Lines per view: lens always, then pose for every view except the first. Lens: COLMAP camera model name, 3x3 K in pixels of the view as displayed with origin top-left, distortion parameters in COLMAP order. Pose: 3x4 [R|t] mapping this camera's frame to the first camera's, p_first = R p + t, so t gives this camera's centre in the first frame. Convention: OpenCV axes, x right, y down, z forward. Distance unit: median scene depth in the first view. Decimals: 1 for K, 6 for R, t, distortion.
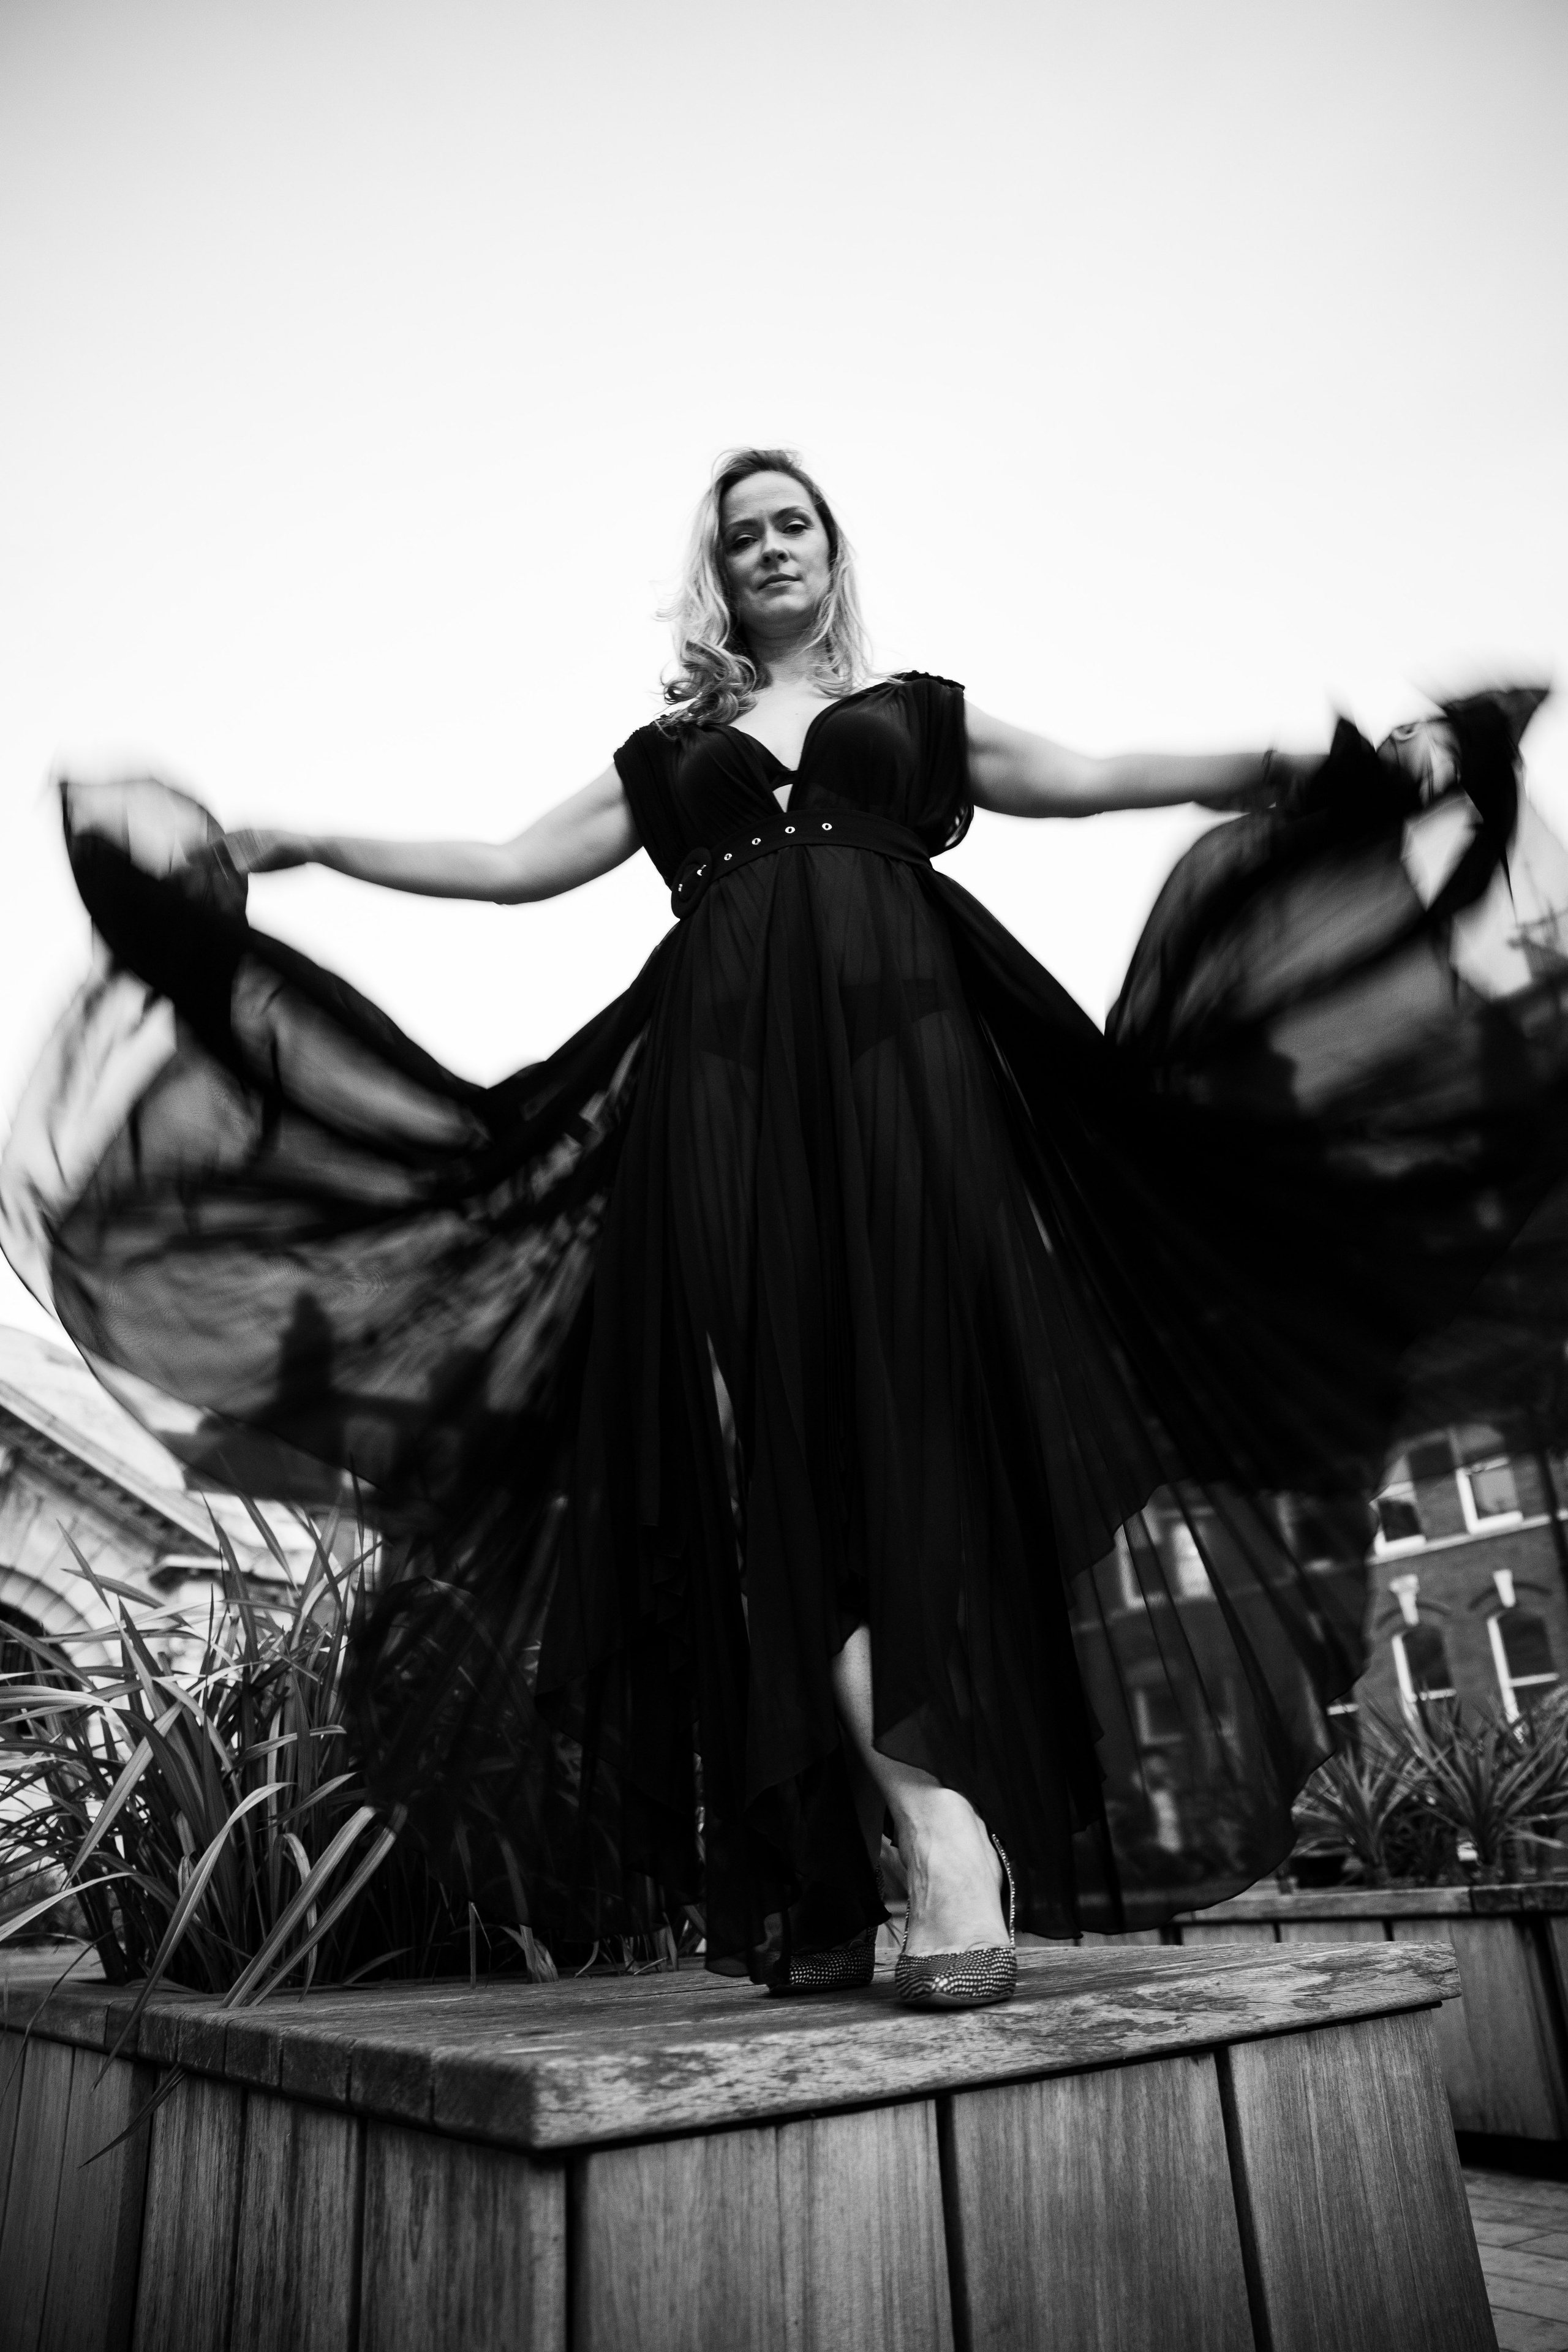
lens RADIAL K [[1571.5, 0, 784.0], [0, 1571.5, 1176.0], [0, 0, 1]] dist [-0.081649, 0.059061]
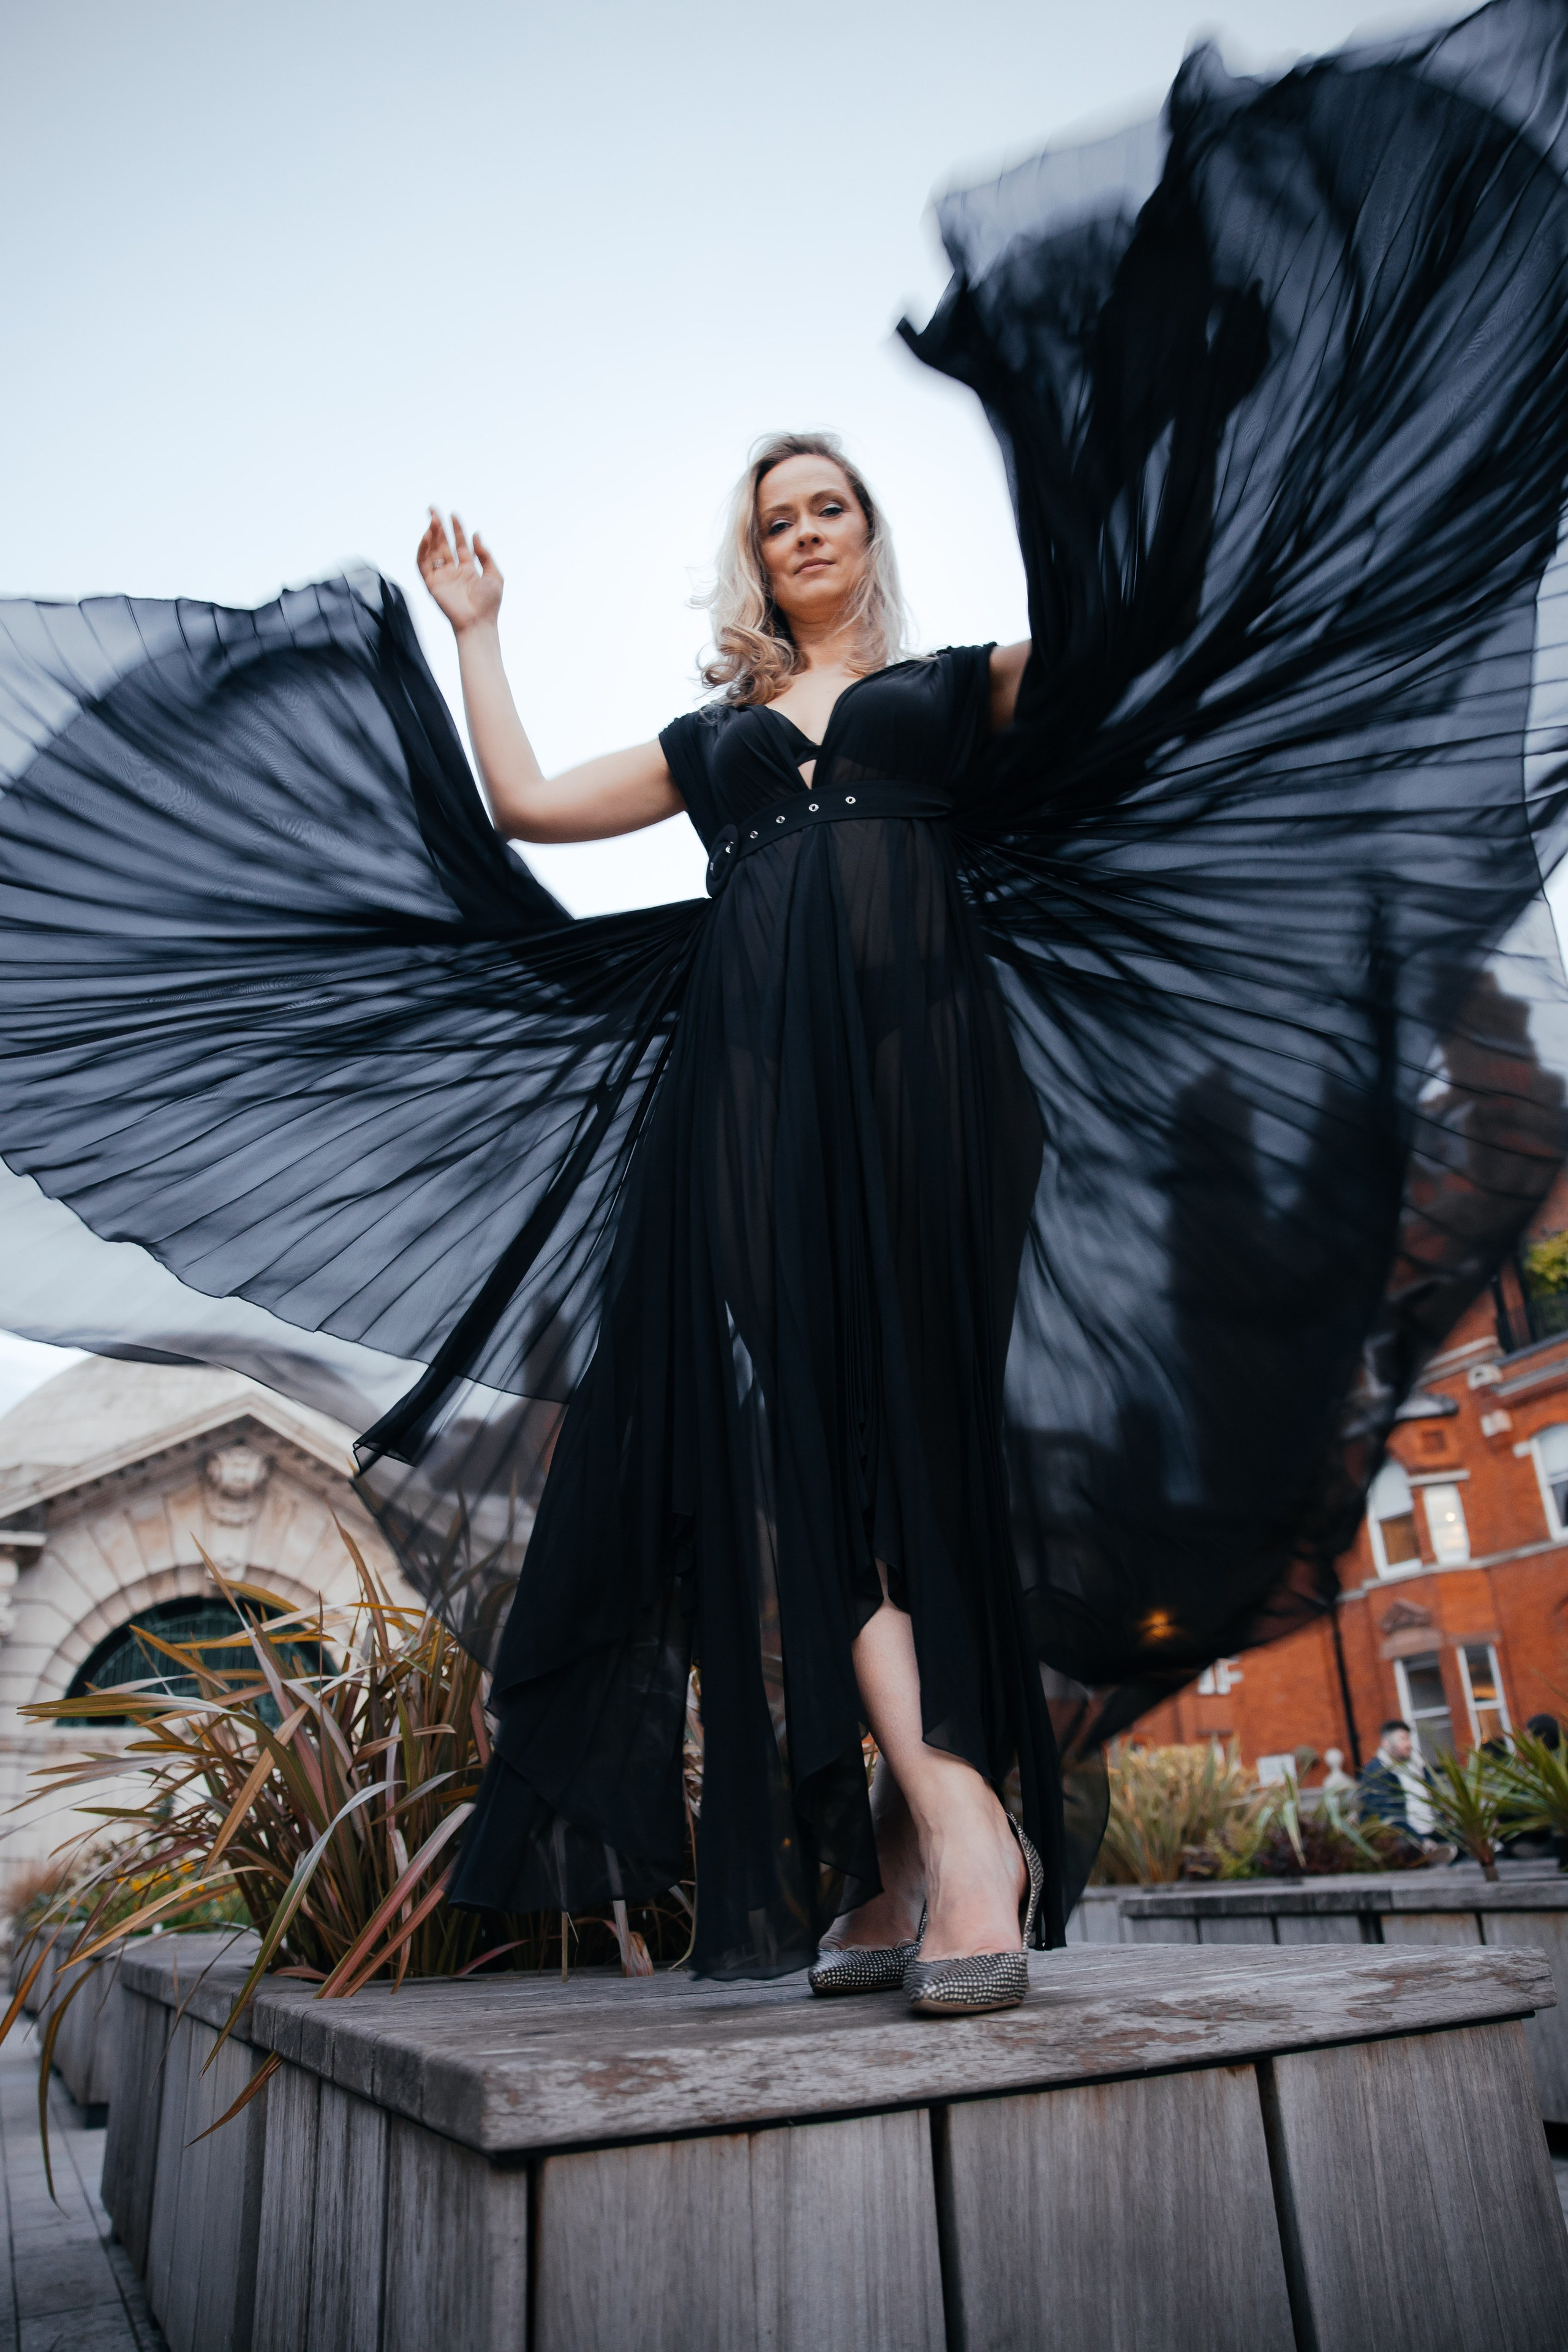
lens RADIAL K [[1571.5, 0, 784.0], [0, 1571.5, 1176.0], [0, 0, 1]] dist [-0.081649, 0.059061]
pose [[0.988809, -0.057966, -0.137467, 0.166218], [0.059368, 0.998217, 0.006111, -0.002384], [0.136867, -0.014204, 0.990488, 0.026529]]
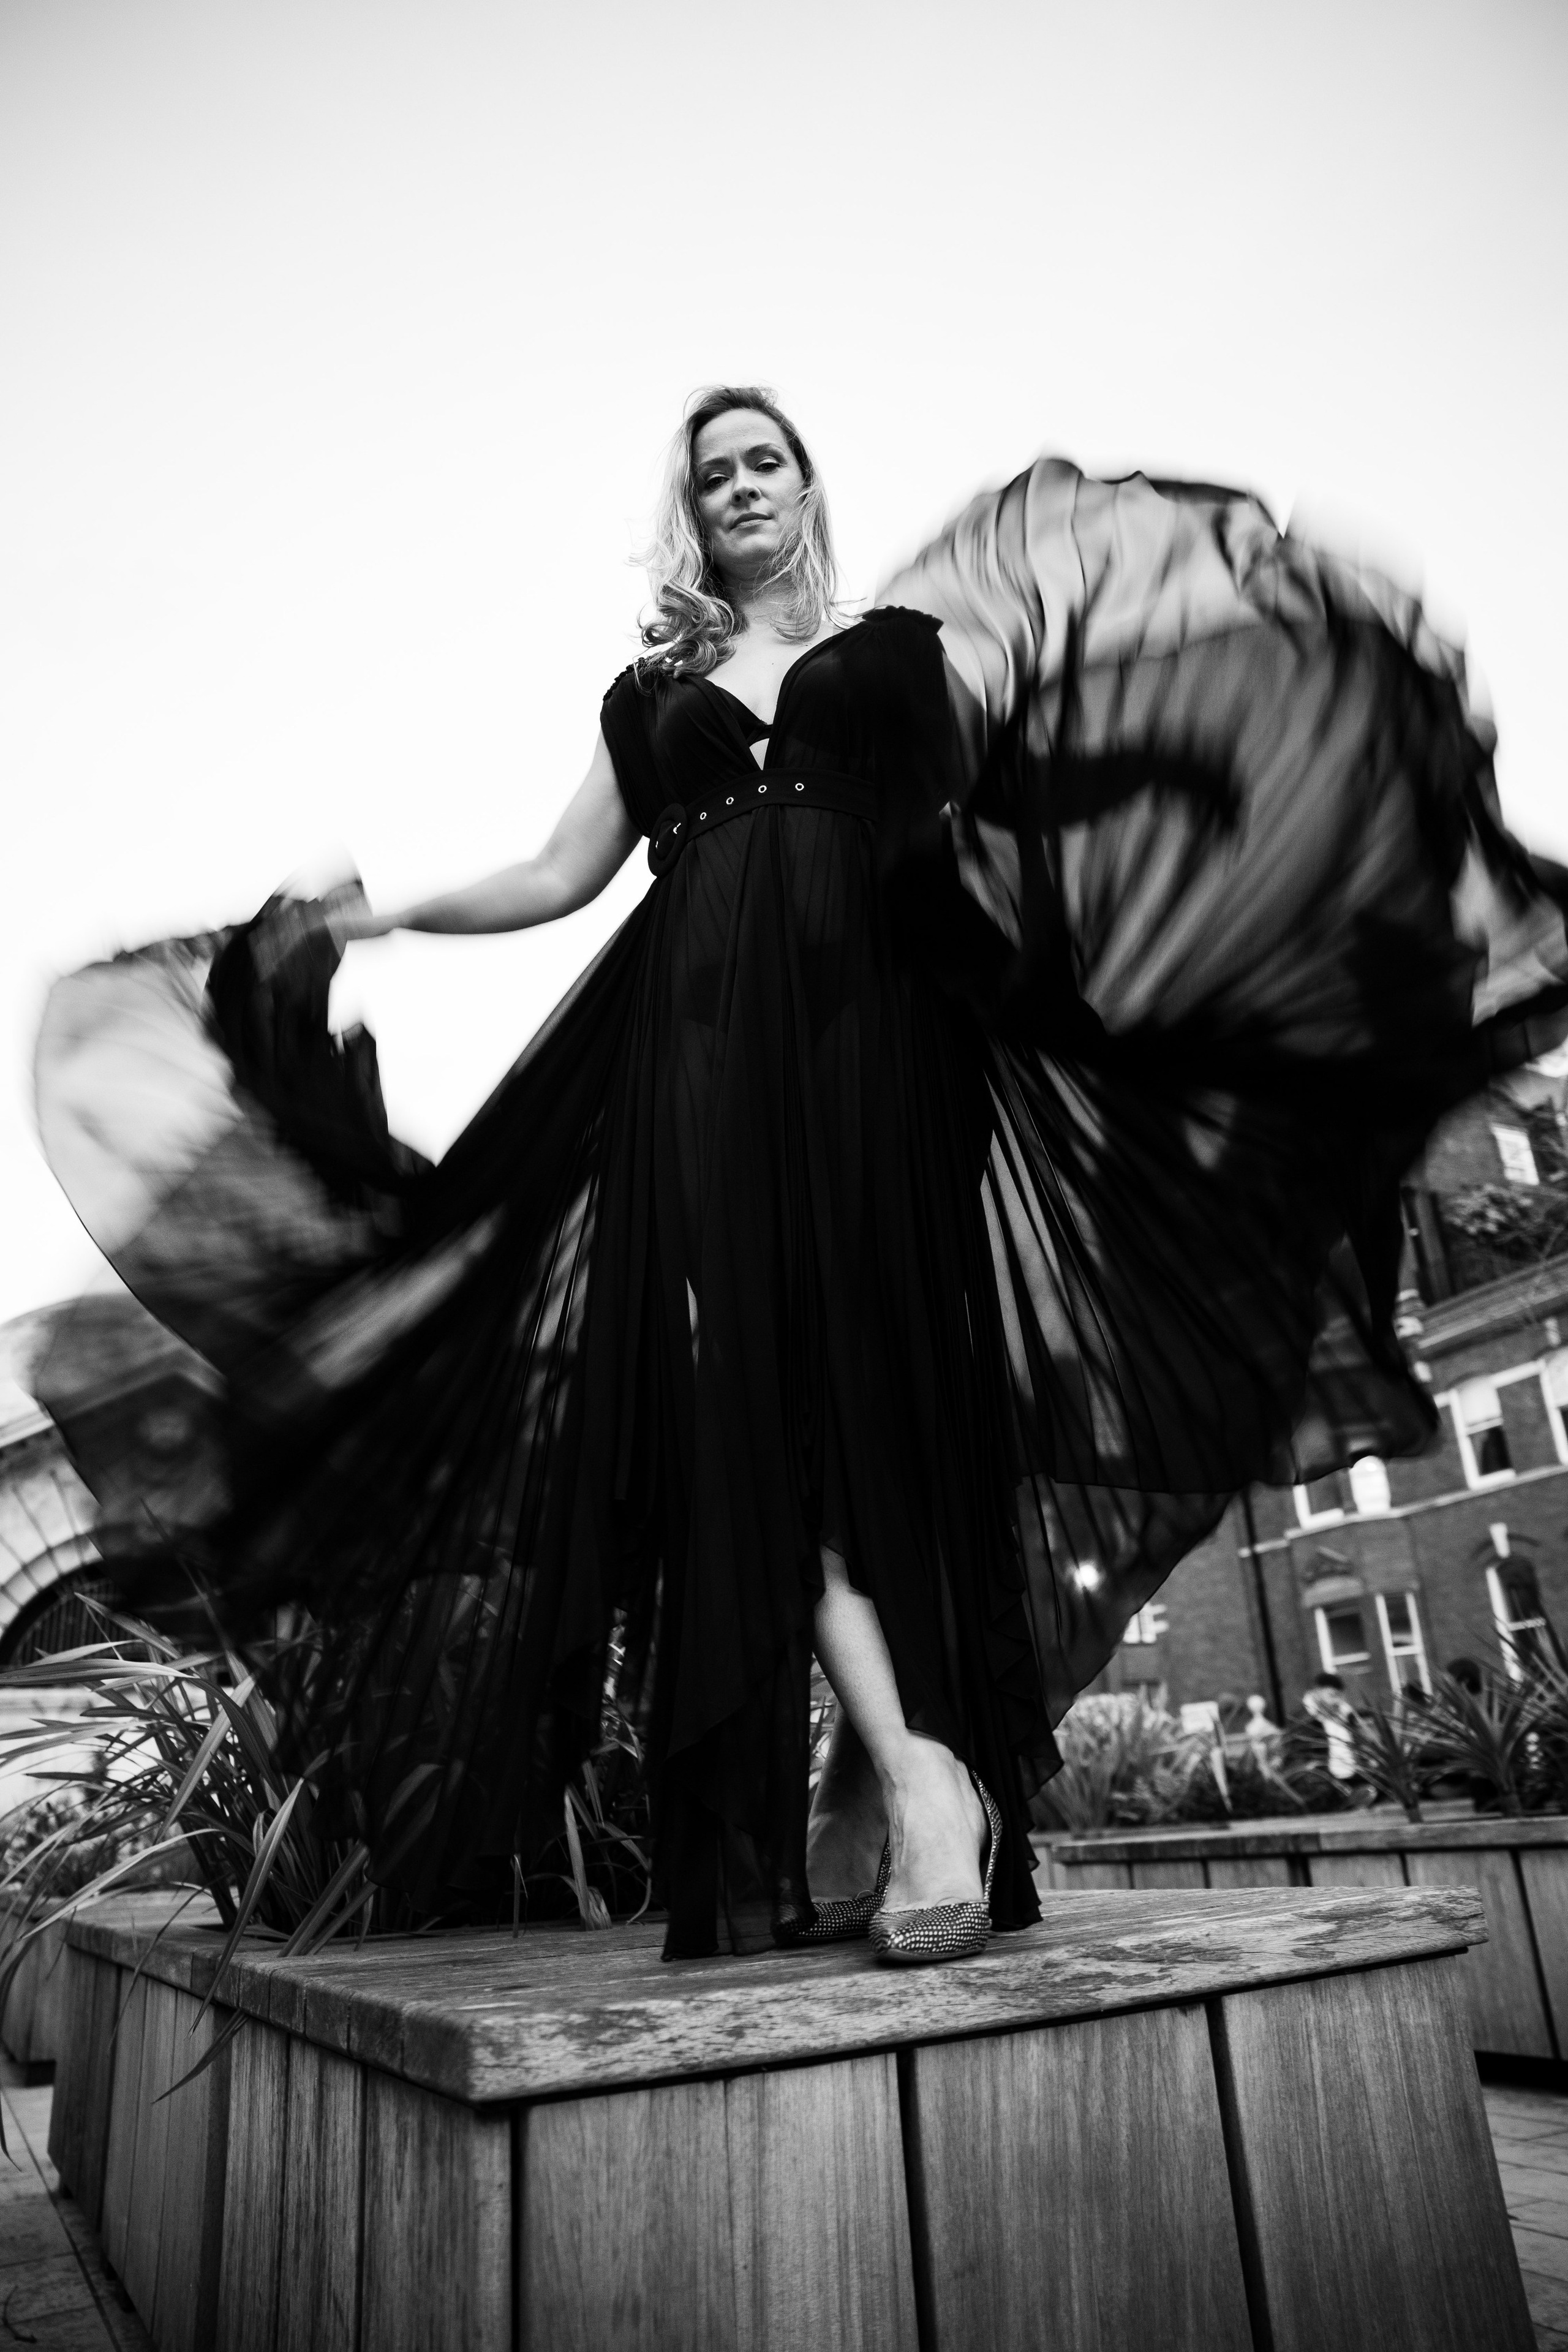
lens RADIAL K [[1574.7, 0, 768.5], [0, 1574.7, 1164.0], [0, 0, 1]] dist [-0.084945, 0.054925]
pose [[0.993022, -0.055829, -0.103880, 0.144445], [0.059177, 0.997813, 0.029434, -0.016082], [0.102010, -0.035376, 0.994154, 0.005399]]
